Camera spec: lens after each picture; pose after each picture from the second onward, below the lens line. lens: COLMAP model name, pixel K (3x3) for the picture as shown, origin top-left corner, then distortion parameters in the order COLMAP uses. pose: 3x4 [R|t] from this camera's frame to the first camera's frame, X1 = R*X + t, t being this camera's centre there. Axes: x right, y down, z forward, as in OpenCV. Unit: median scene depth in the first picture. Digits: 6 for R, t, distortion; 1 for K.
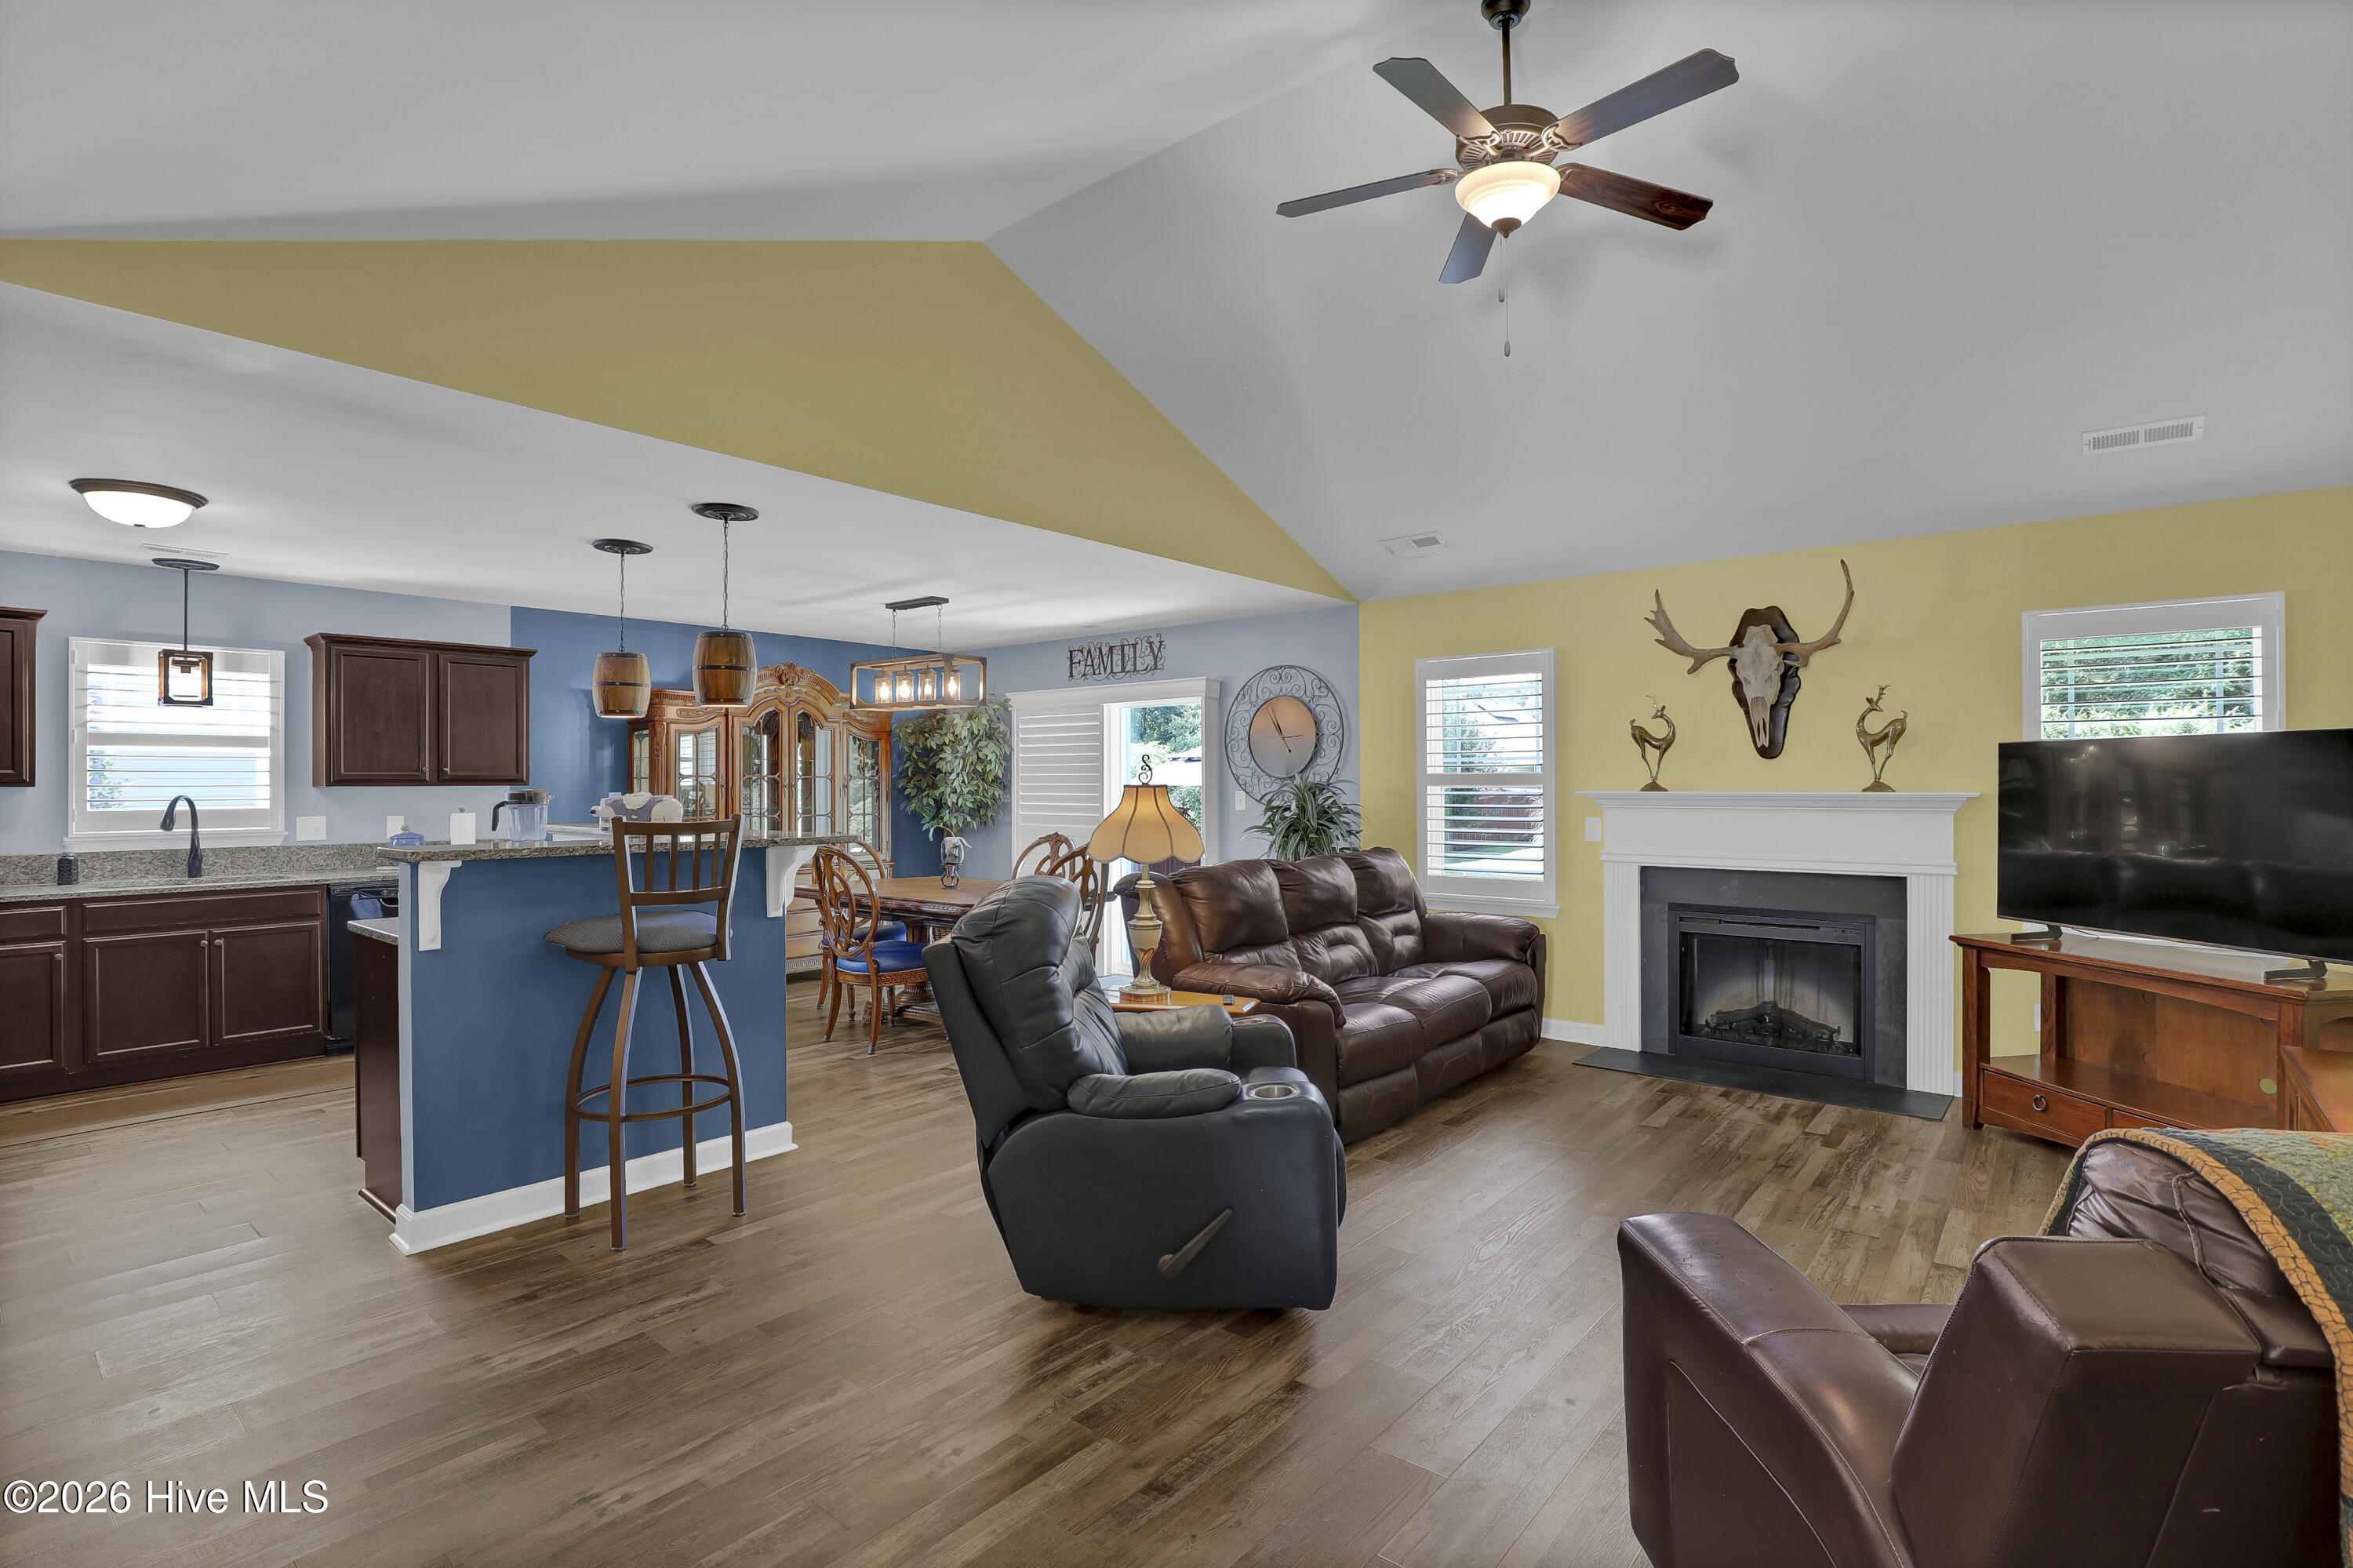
lens RADIAL K [[1106.1, 0, 1193.0], [0, 1106.1, 782.2], [0, 0, 1]] dist [-0.032884, 0.007642]
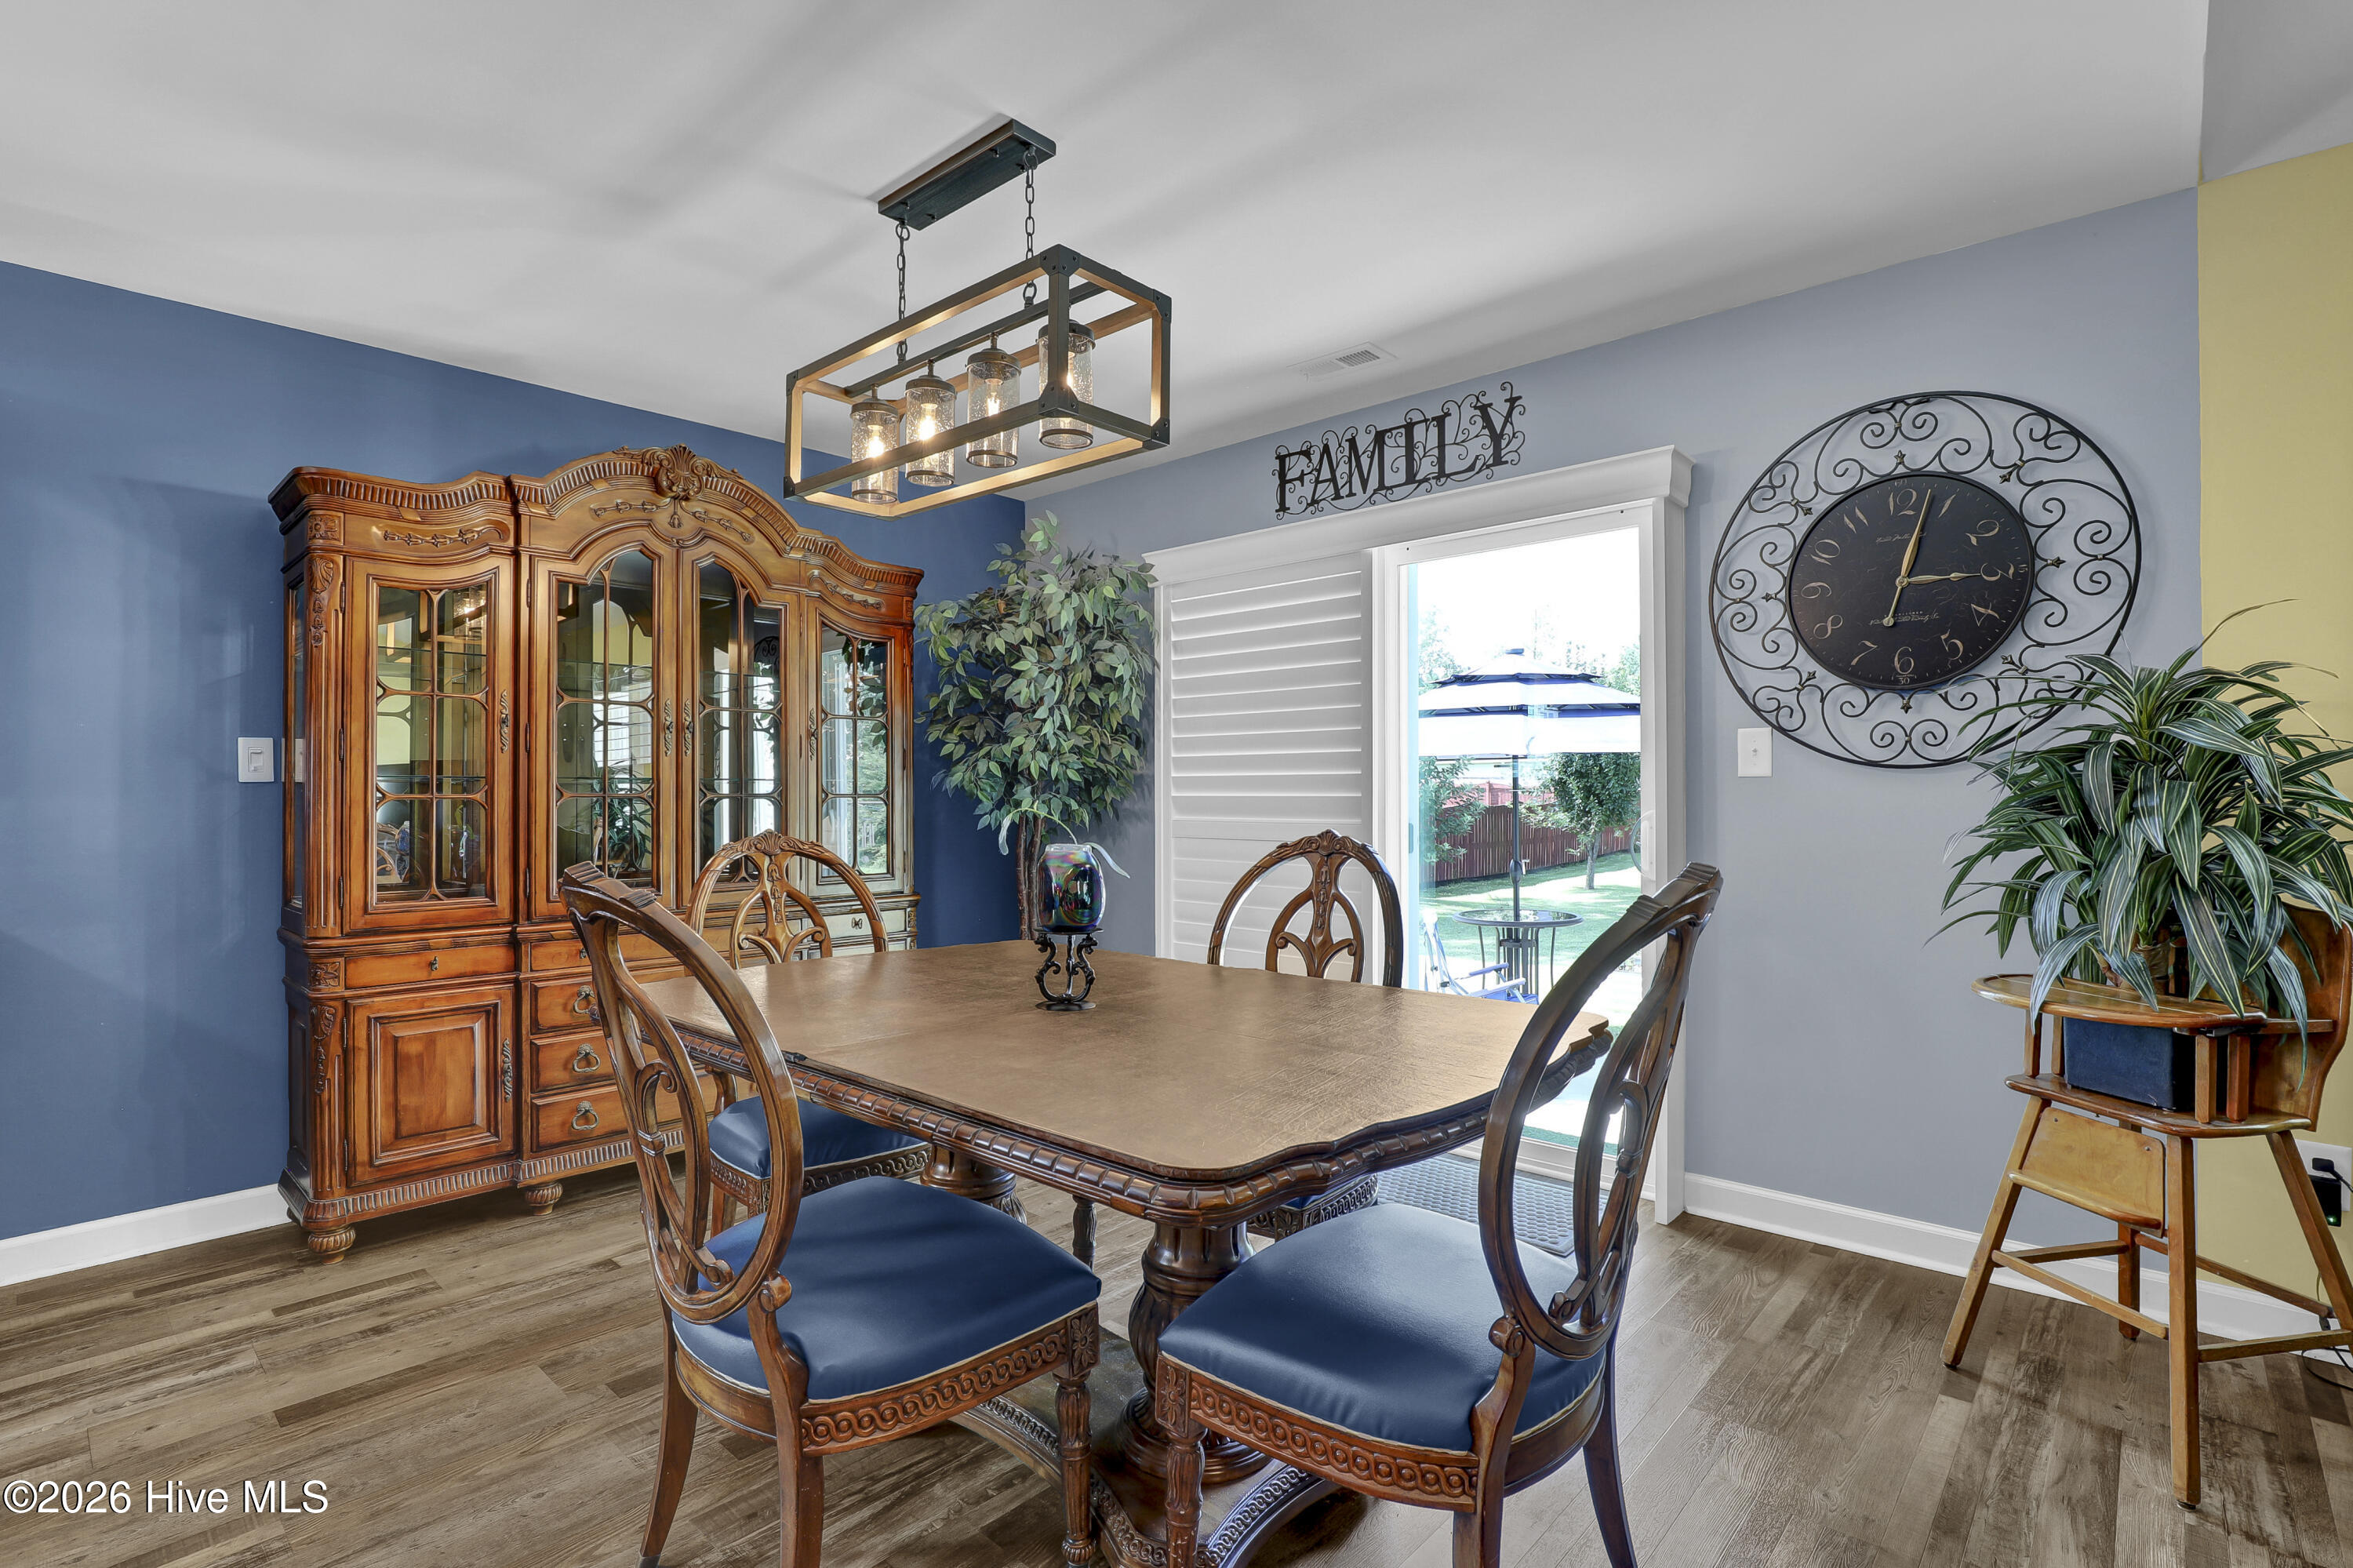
lens RADIAL K [[1106.1, 0, 1220.8], [0, 1106.1, 779.6], [0, 0, 1]] dist [-0.032884, 0.007642]
pose [[0.999485, -0.002573, -0.031984, -0.190154], [0.002325, 0.999967, -0.007793, 0.040195], [0.032003, 0.007715, 0.999458, 0.804909]]
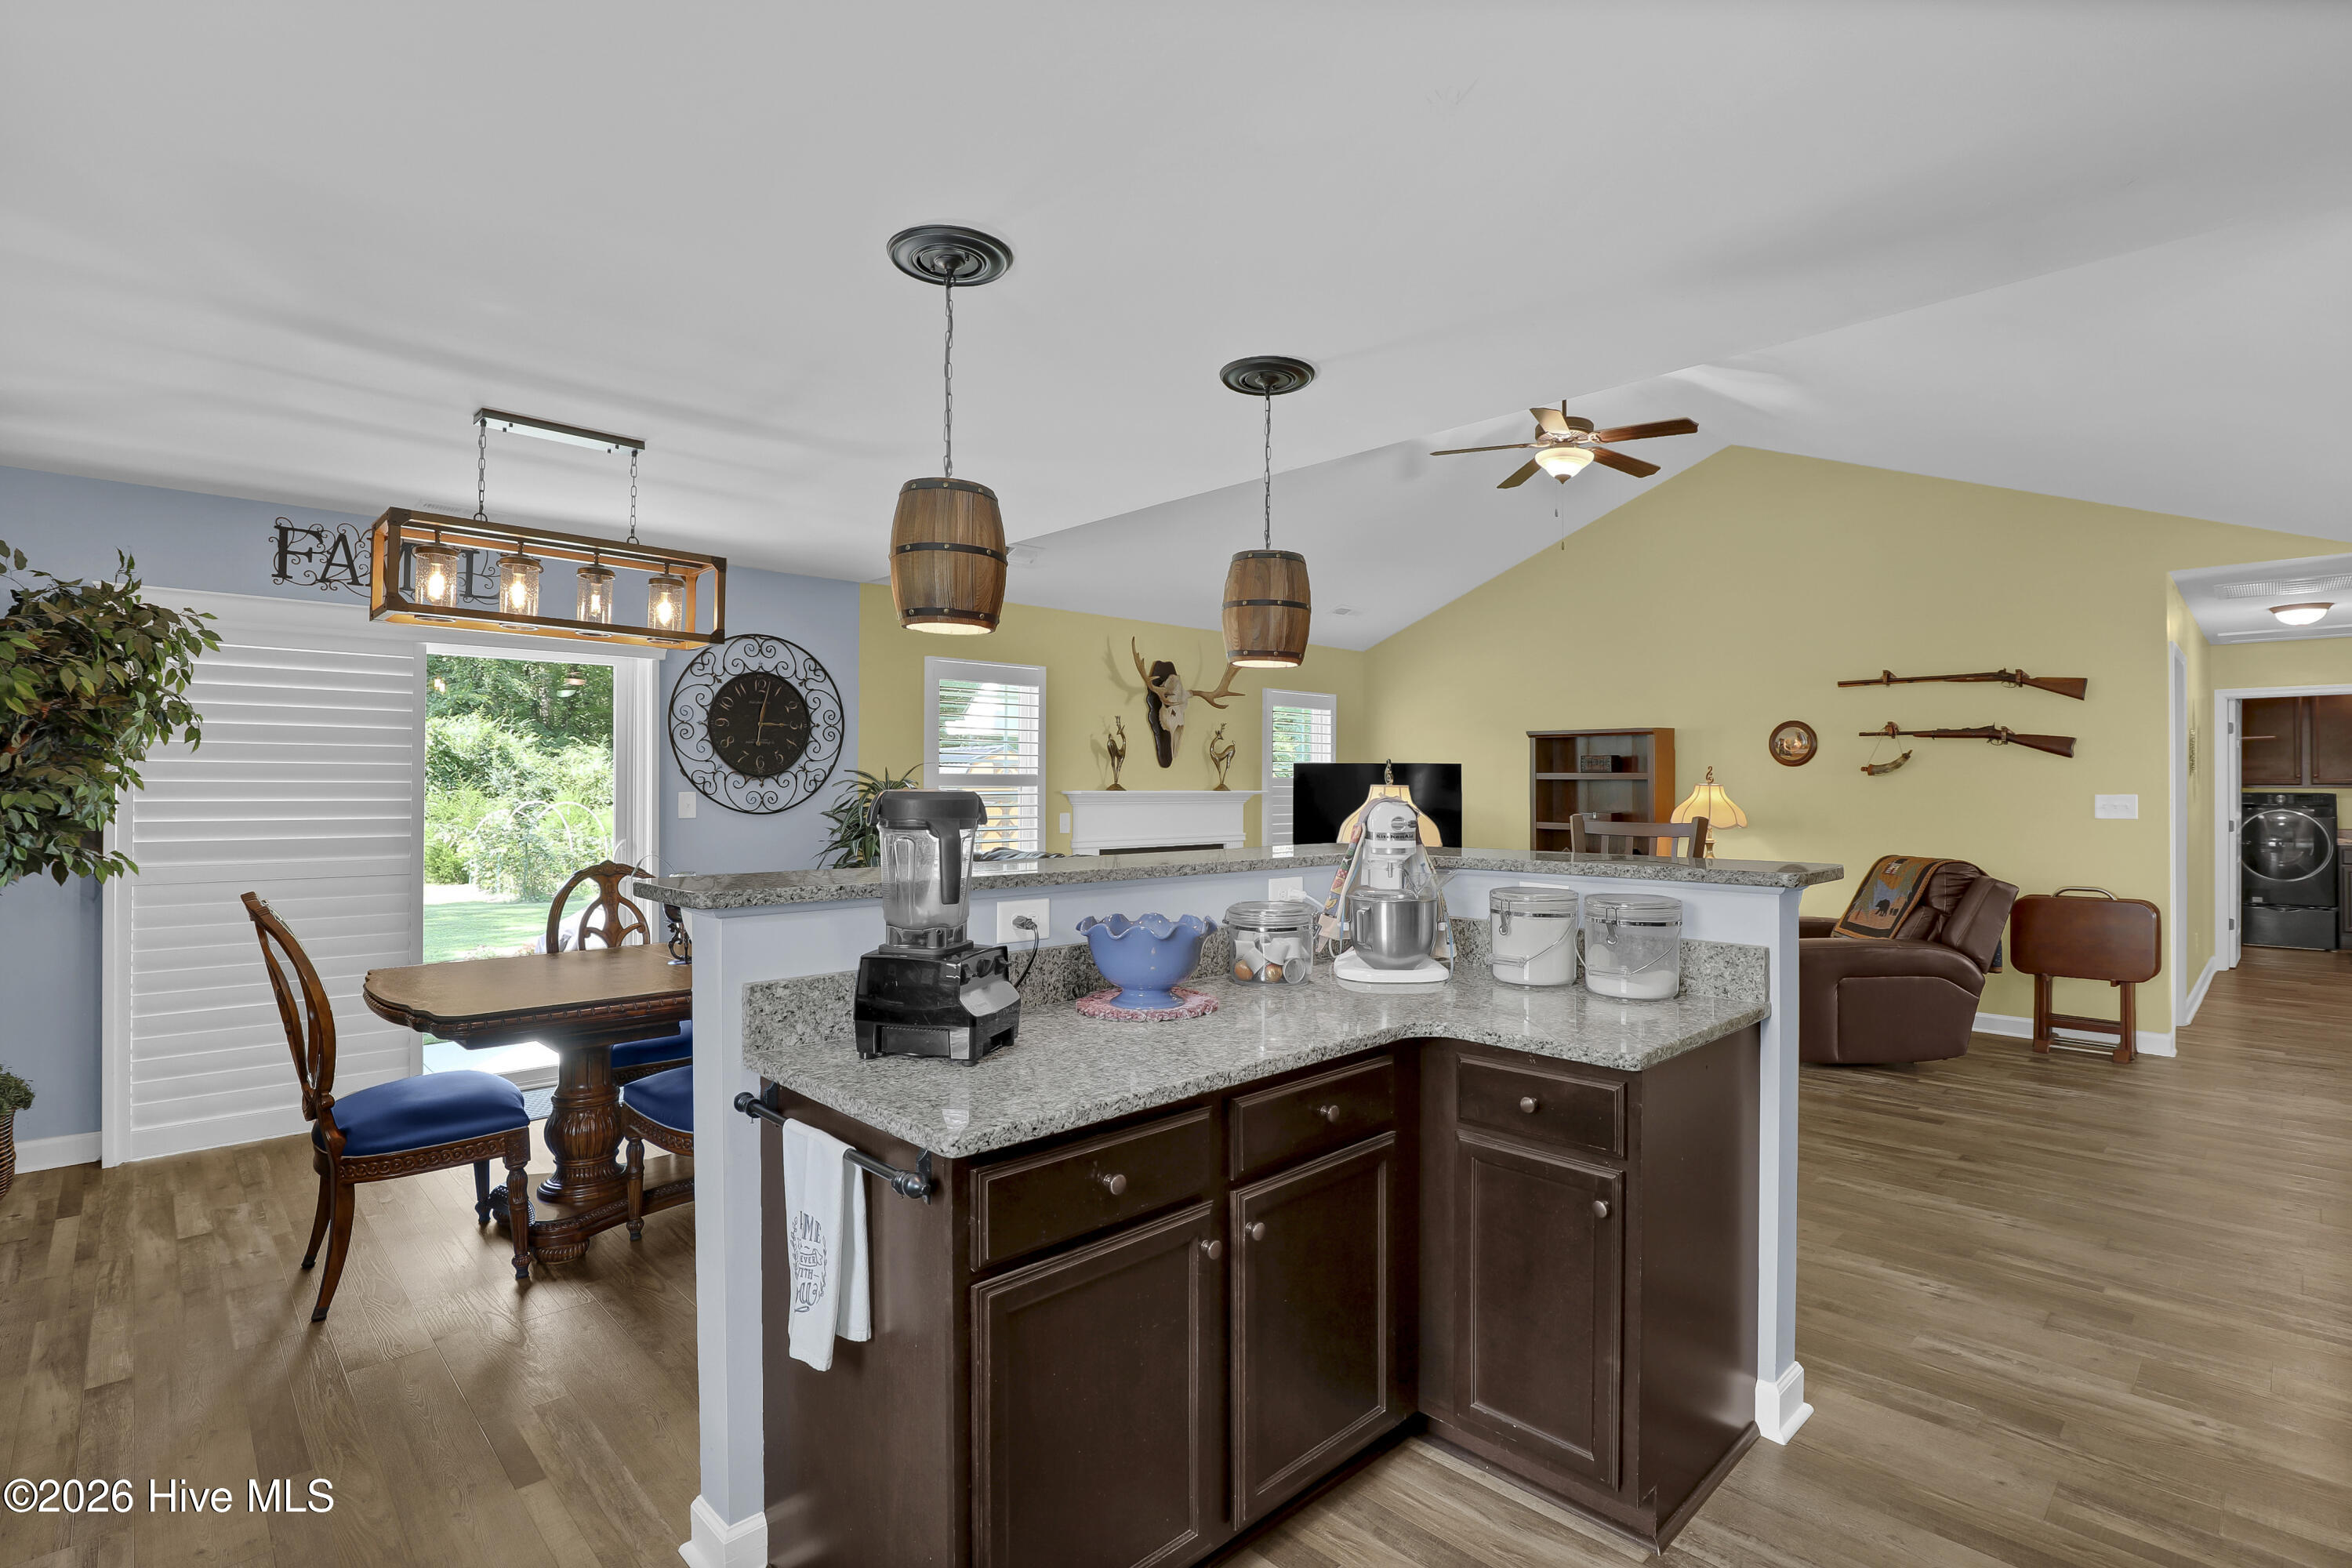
lens RADIAL K [[1105.6, 0, 1161.1], [0, 1105.6, 776.9], [0, 0, 1]] dist [-0.032884, 0.007642]
pose [[0.122485, 0.011373, 0.992405, -0.887119], [-0.004191, 0.999931, -0.010942, 0.006438], [-0.992462, -0.002819, 0.122524, 0.806130]]
